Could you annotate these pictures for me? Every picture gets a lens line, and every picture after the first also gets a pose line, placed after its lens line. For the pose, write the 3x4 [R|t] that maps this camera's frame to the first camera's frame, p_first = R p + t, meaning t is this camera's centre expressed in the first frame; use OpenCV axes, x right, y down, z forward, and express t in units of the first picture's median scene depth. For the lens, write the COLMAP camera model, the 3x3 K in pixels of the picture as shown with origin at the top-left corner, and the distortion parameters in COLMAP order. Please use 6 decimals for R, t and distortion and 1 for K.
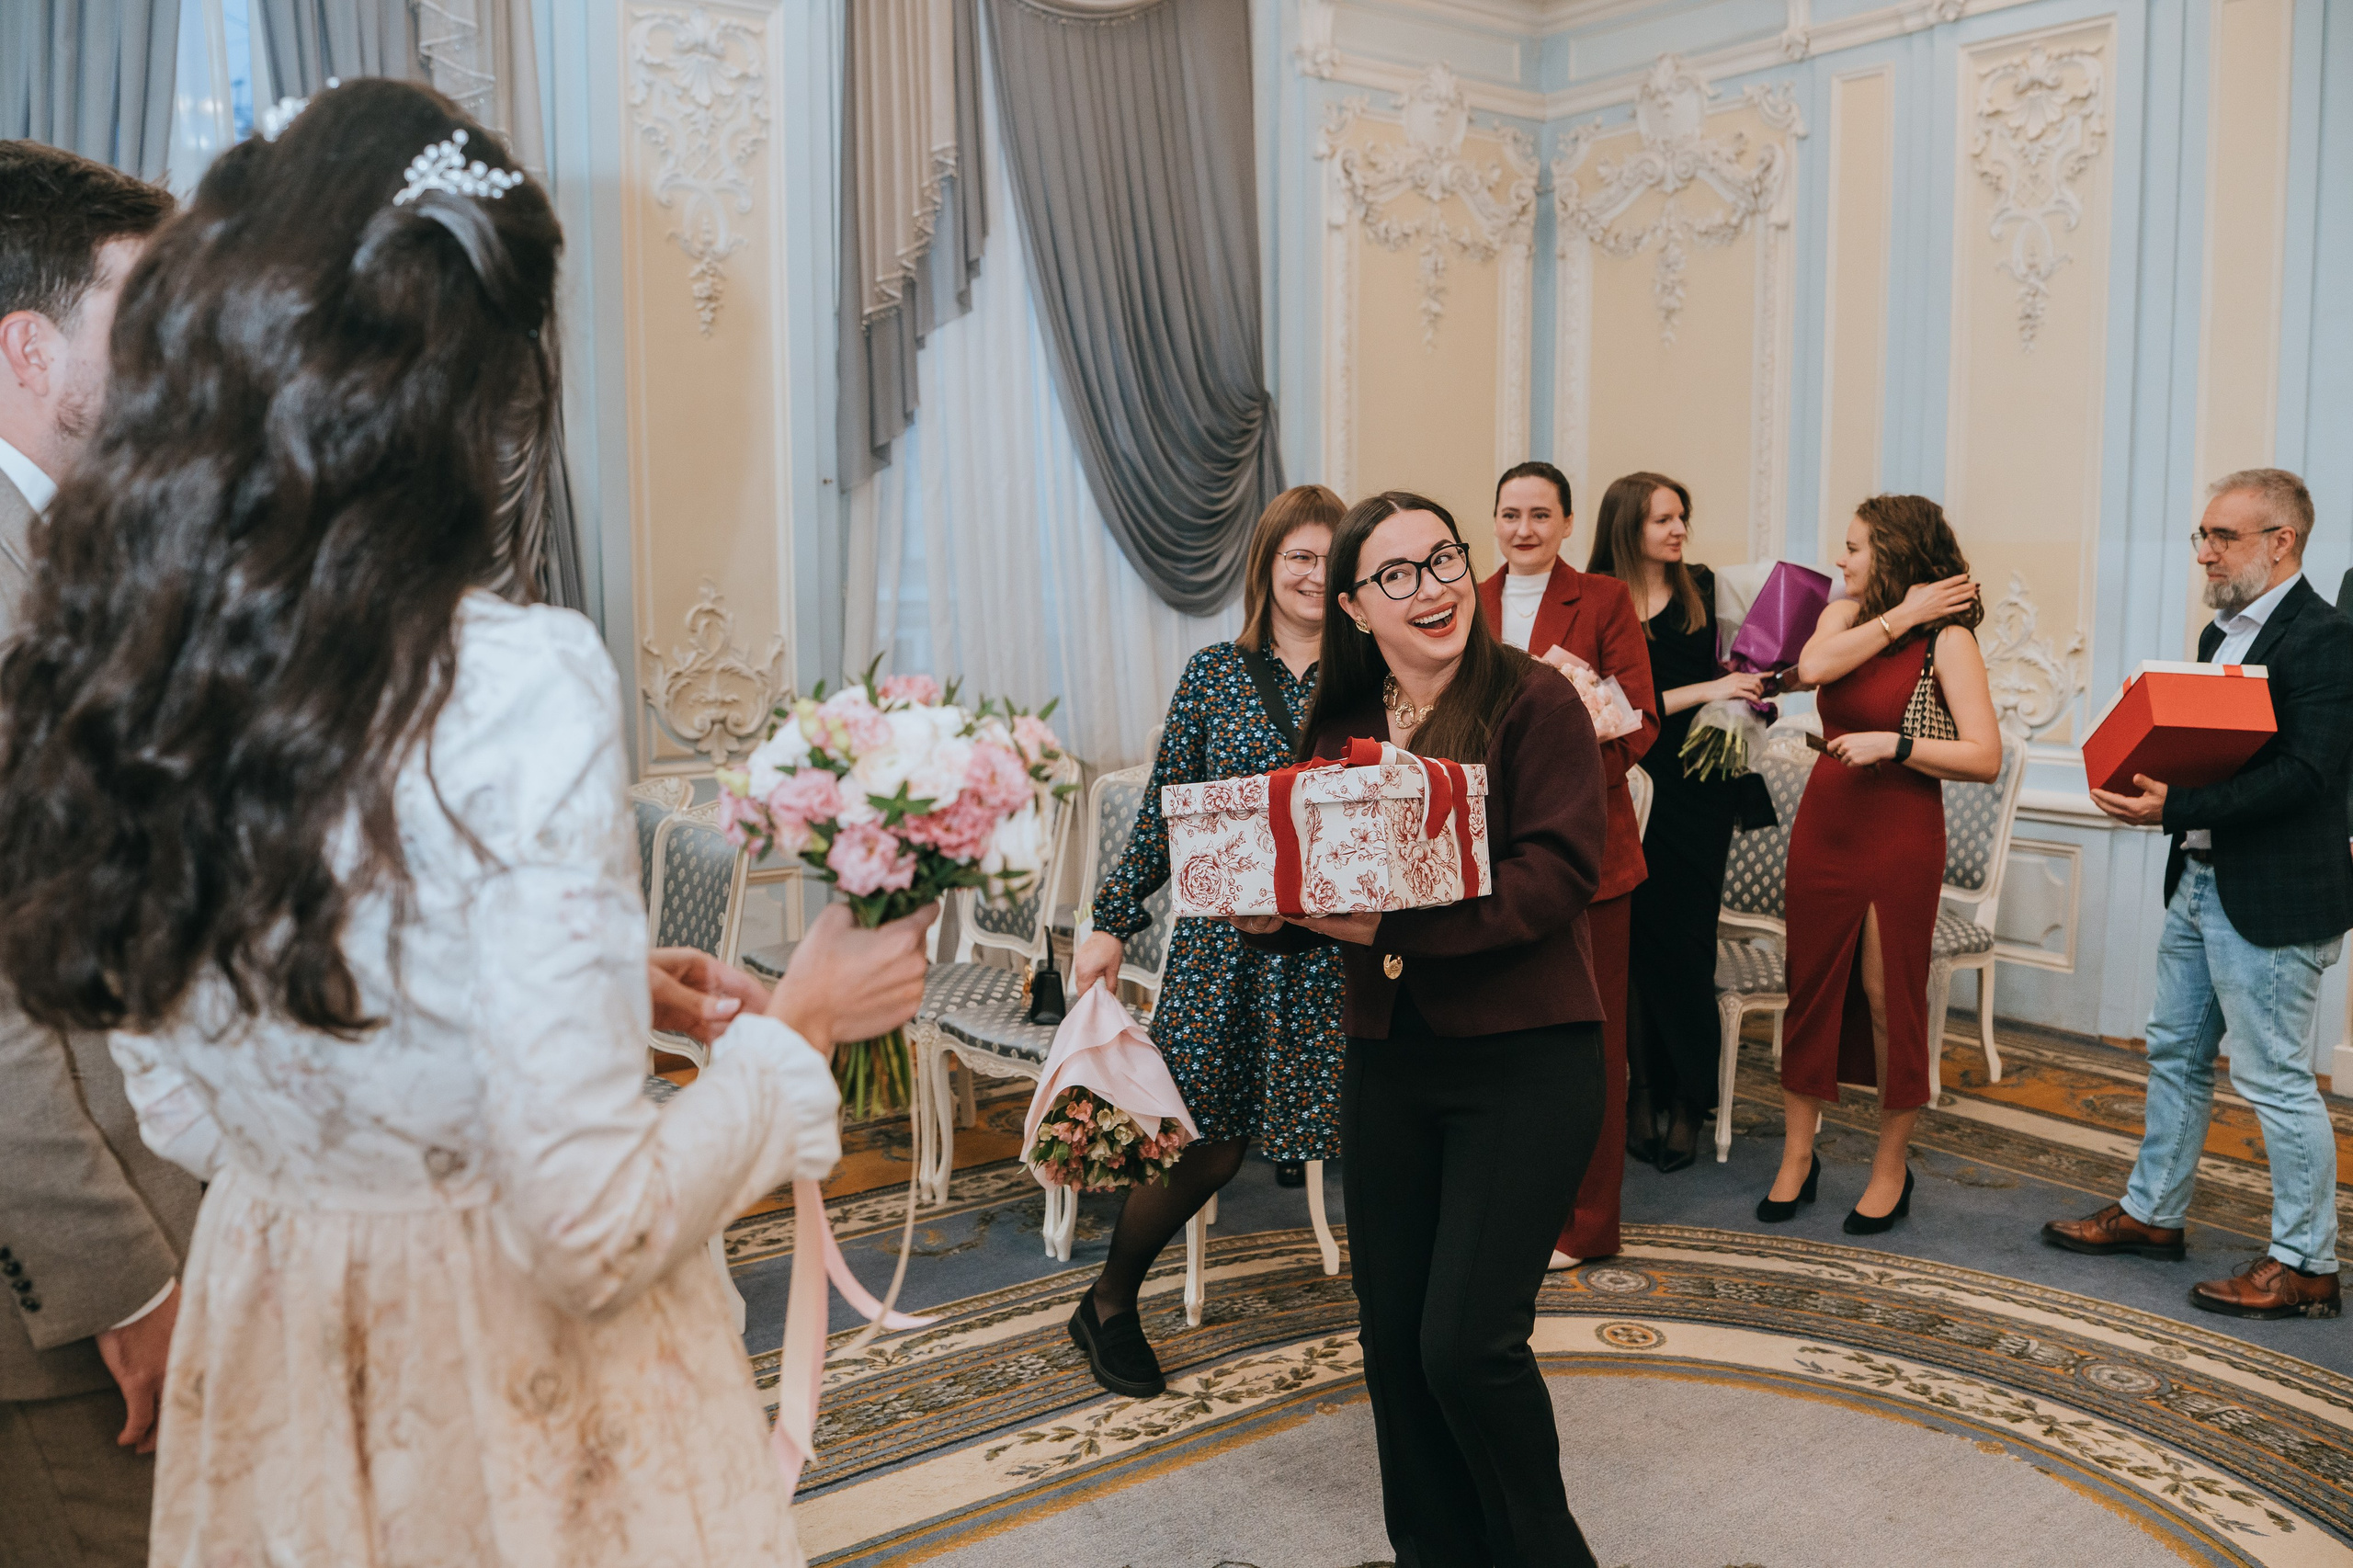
lens RADIAL K [[1886.6, 0, 1135.7], [0, 1886.6, 796.4], [0, 0, 1]] dist [-0.067915, -0.010372]
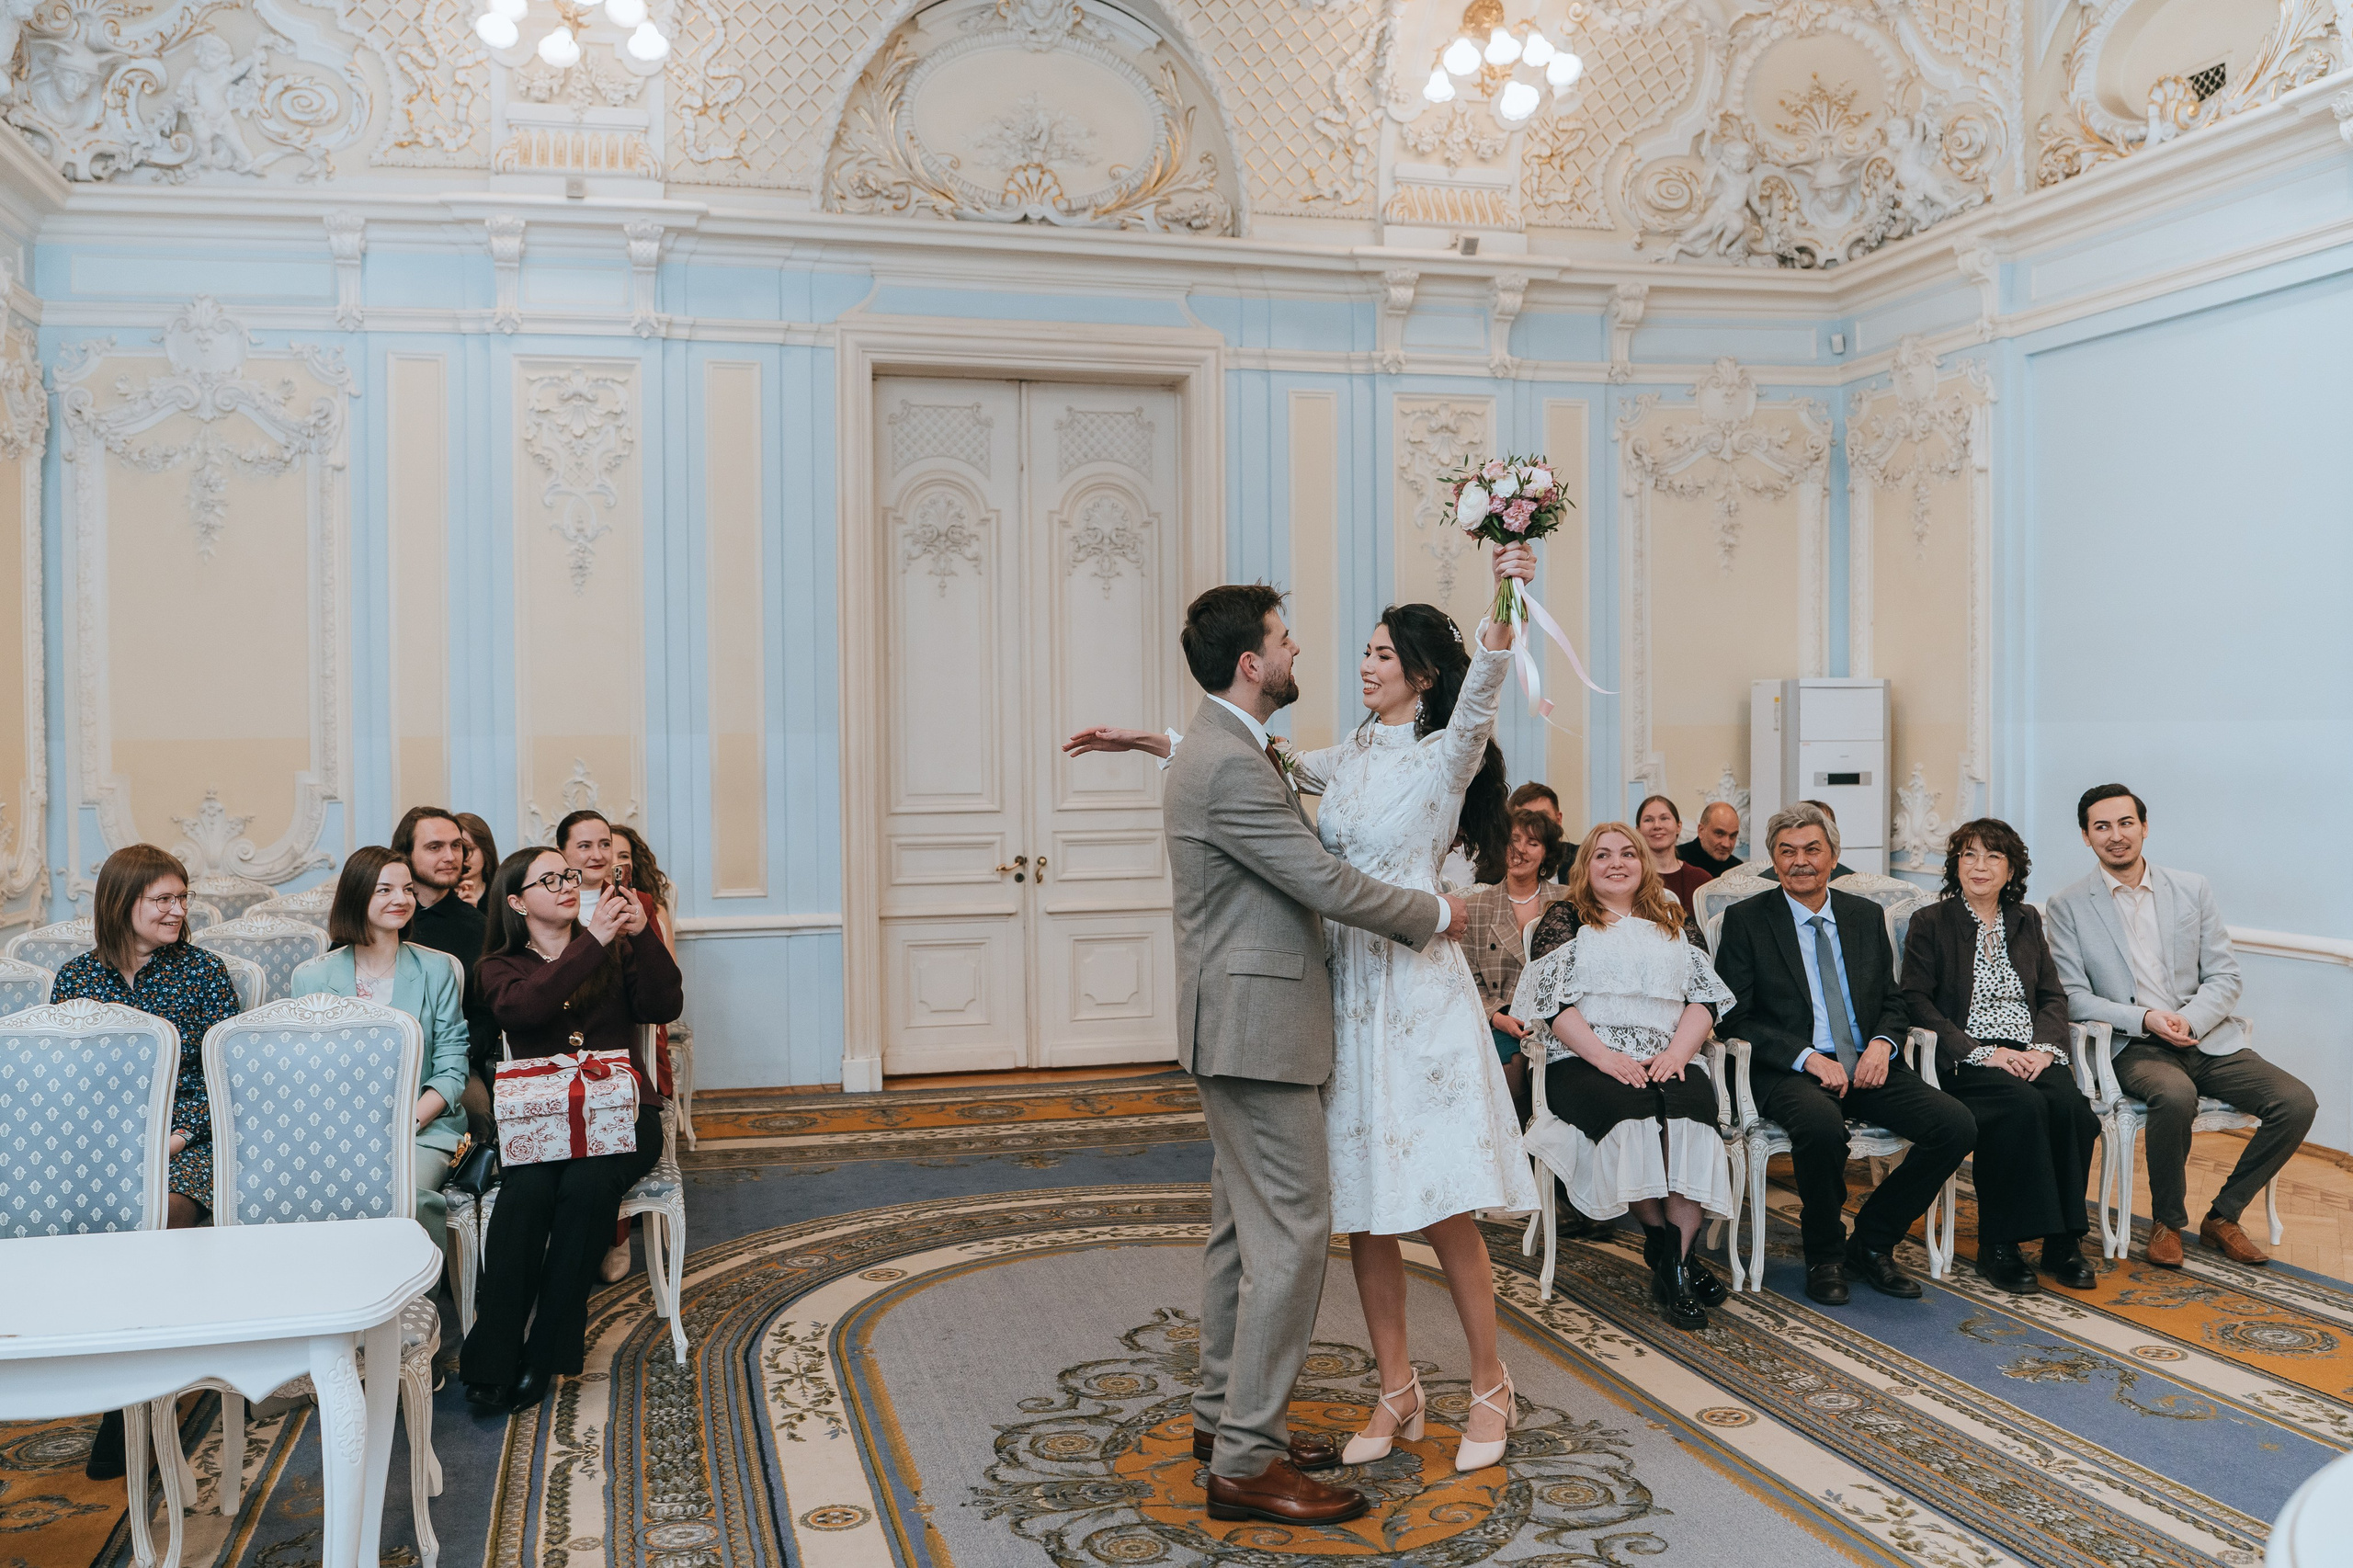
lens RADIAL K [[1886.6, 0, 1135.7], [0, 1886.6, 796.4], [0, 0, 1]] dist [-0.067915, -0.010372]
pose [[0.377979, -0.020796, 0.925581, -0.630924], [0.125714, 0.991641, -0.029058, -0.006301], [-0.917239, 0.127342, 0.377433, 0.145616]]
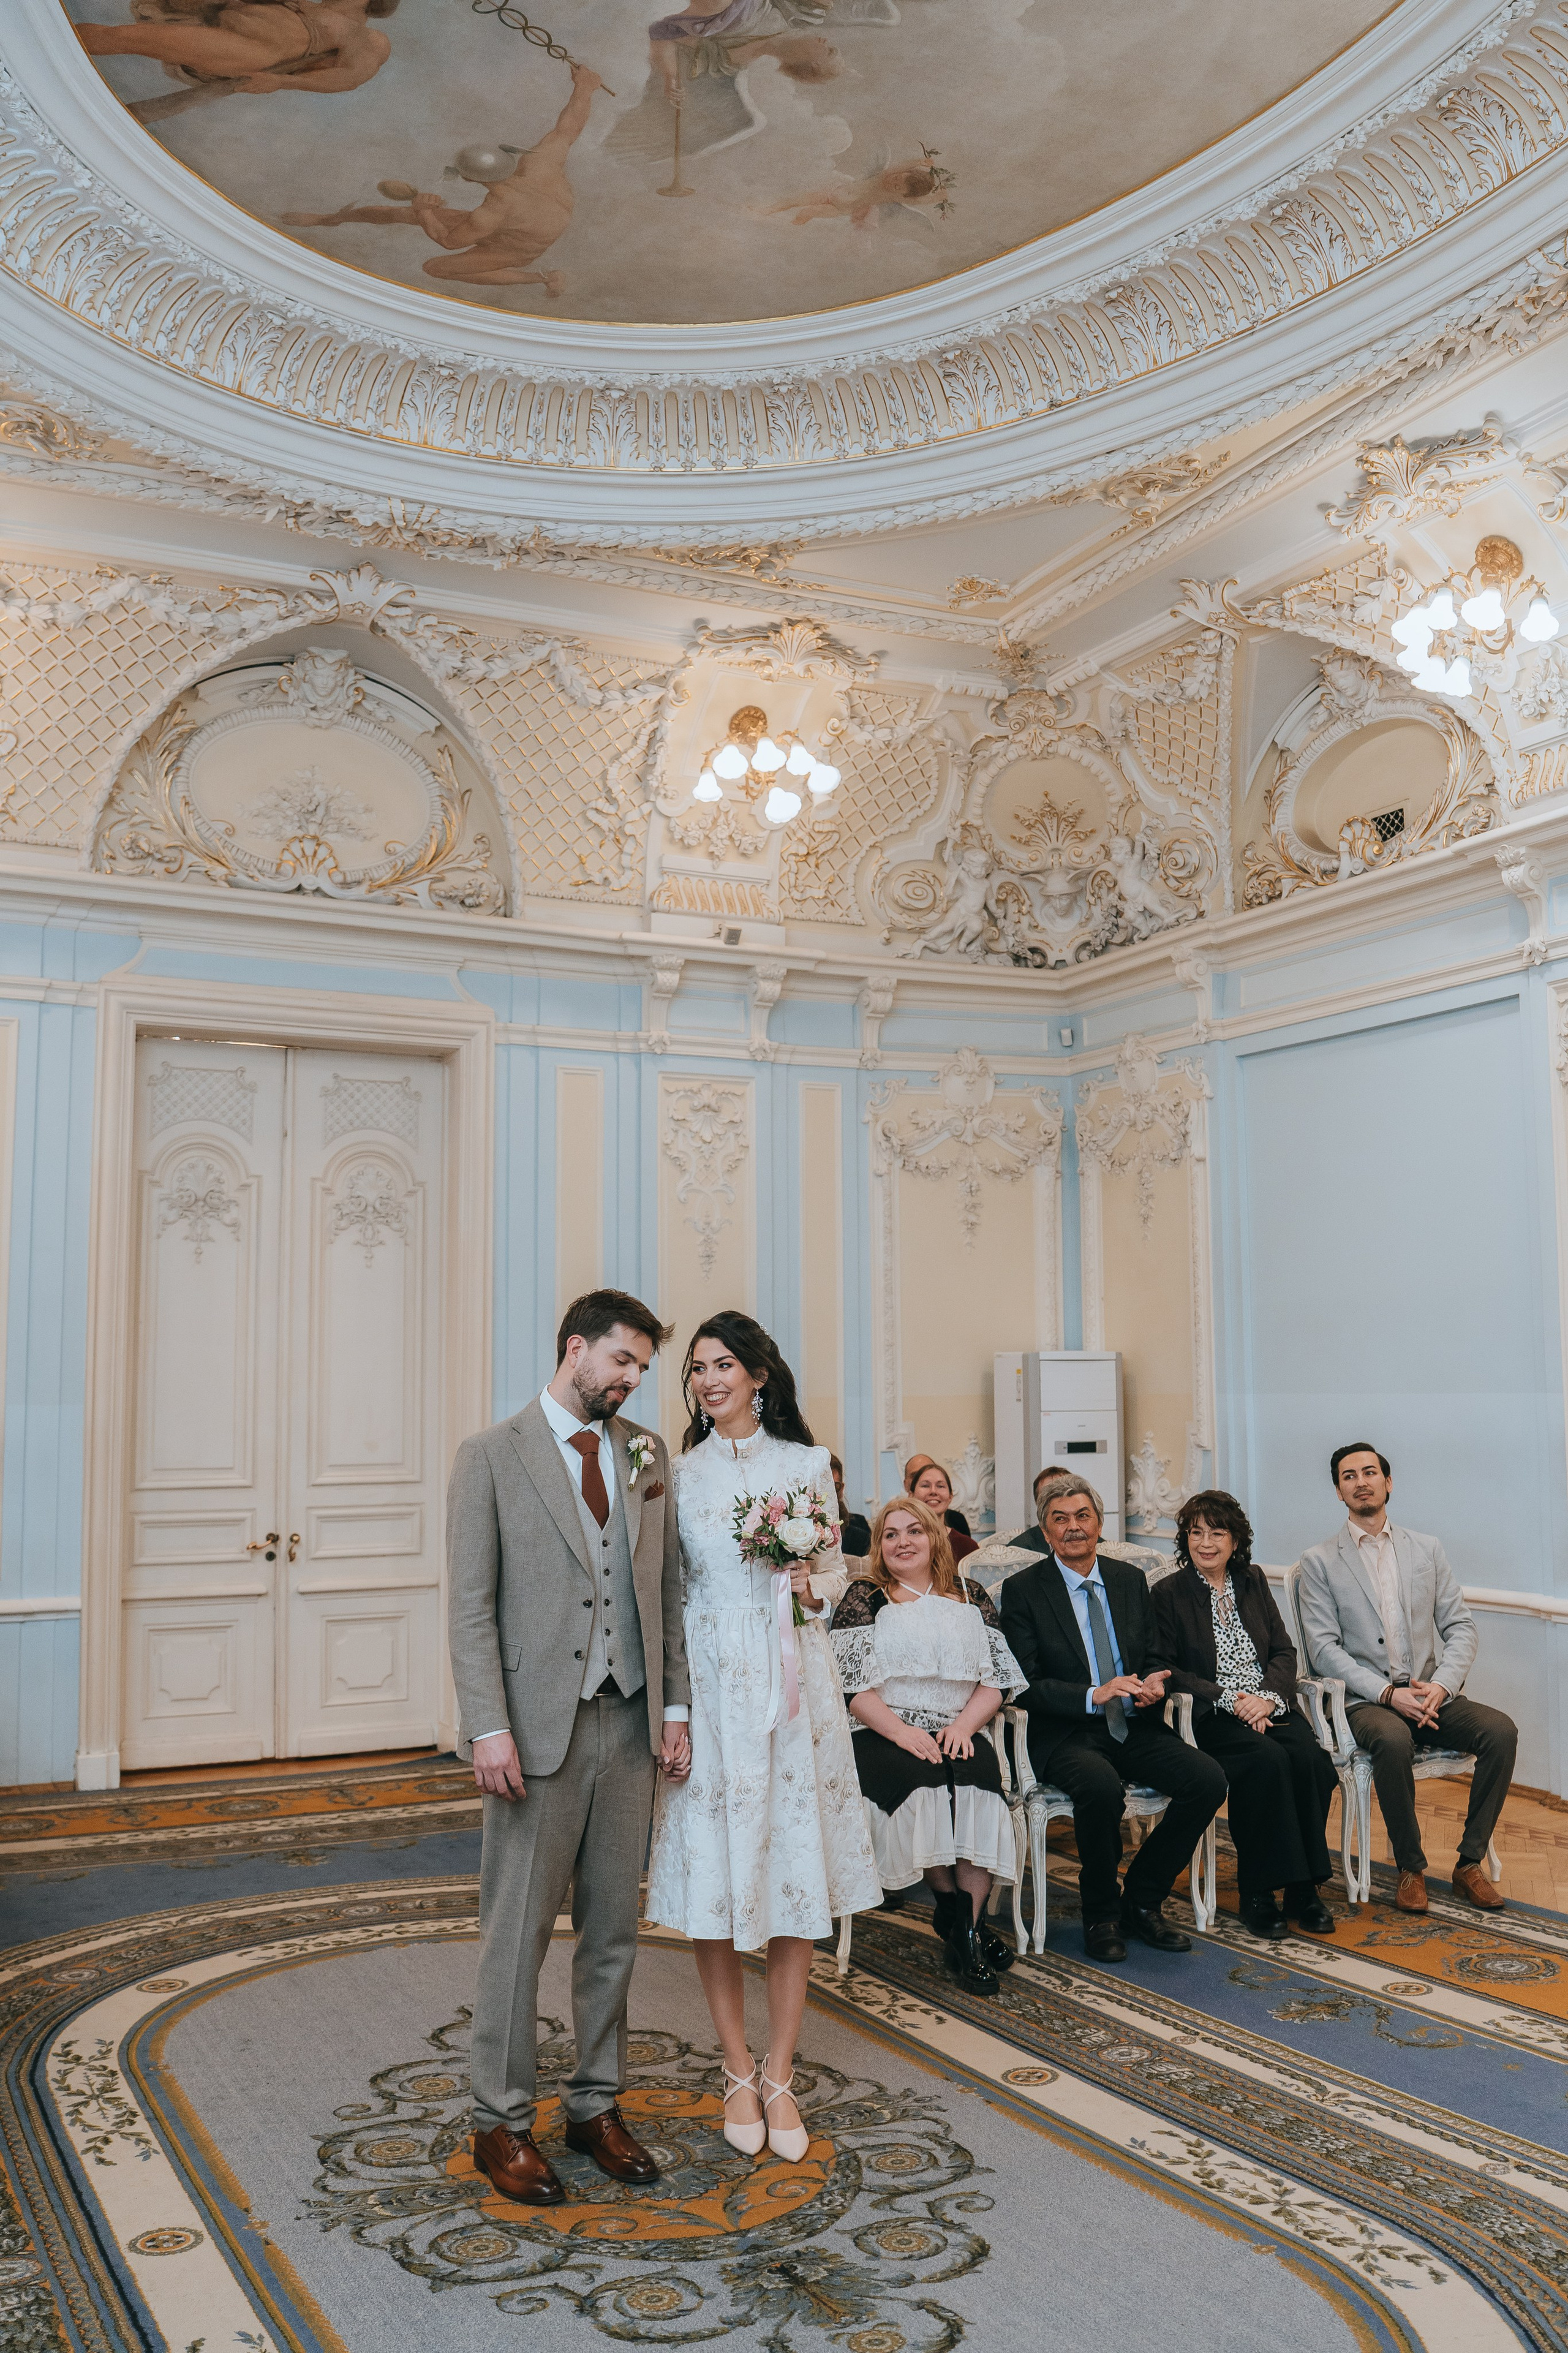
lens RADIAL K [[1955.8, 0, 784.0], [0, 1955.8, 1176.5], [0, 0, 1]] dist [-0.067664, -0.019254]
pose [[0.157925, 0.117107, 0.980482, -0.703755], [0.135517, 0.980977, -0.138994, -0.022466], [-0.978108, 0.154823, 0.139051, 0.170848]]
